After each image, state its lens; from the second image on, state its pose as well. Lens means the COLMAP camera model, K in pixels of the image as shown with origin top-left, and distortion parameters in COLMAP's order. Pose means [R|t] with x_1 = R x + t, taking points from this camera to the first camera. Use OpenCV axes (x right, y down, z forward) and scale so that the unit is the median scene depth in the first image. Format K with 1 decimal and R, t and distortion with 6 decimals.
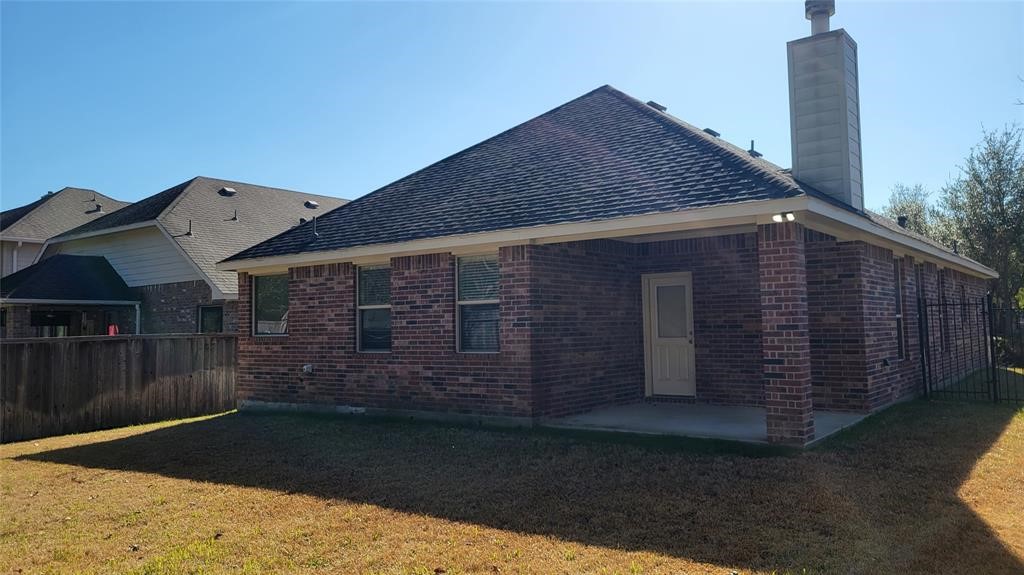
lens RADIAL K [[770.0, 0, 500.5], [0, 770.0, 285.8], [0, 0, 1]] dist [0.062979, -0.038271]
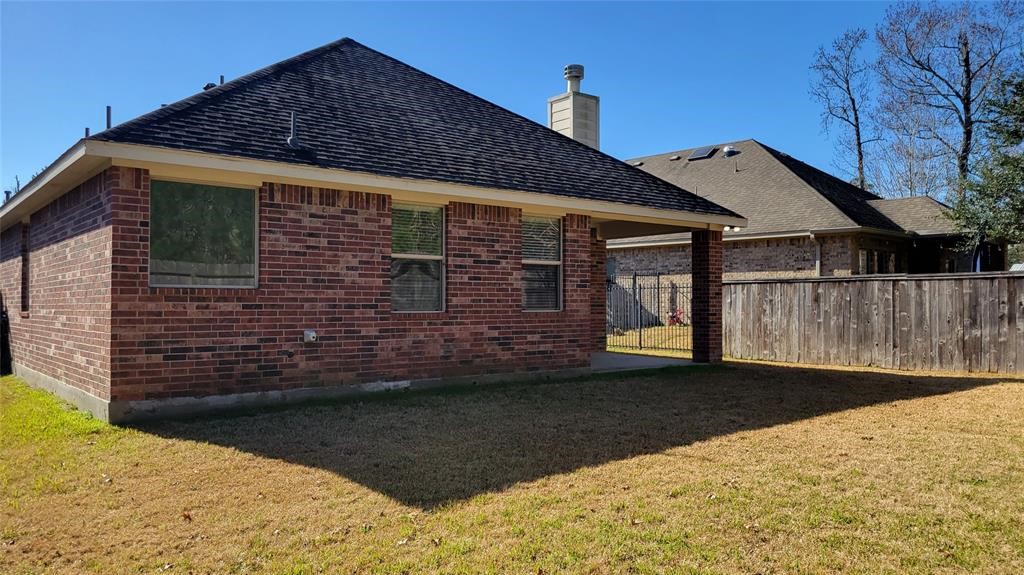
lens RADIAL K [[770.0, 0, 500.5], [0, 770.0, 285.8], [0, 0, 1]] dist [0.062979, -0.038271]
pose [[0.241189, 0.030951, 0.969984, -0.965060], [-0.070879, 0.997384, -0.014201, 0.065980], [-0.967886, -0.065327, 0.242752, 0.741360]]
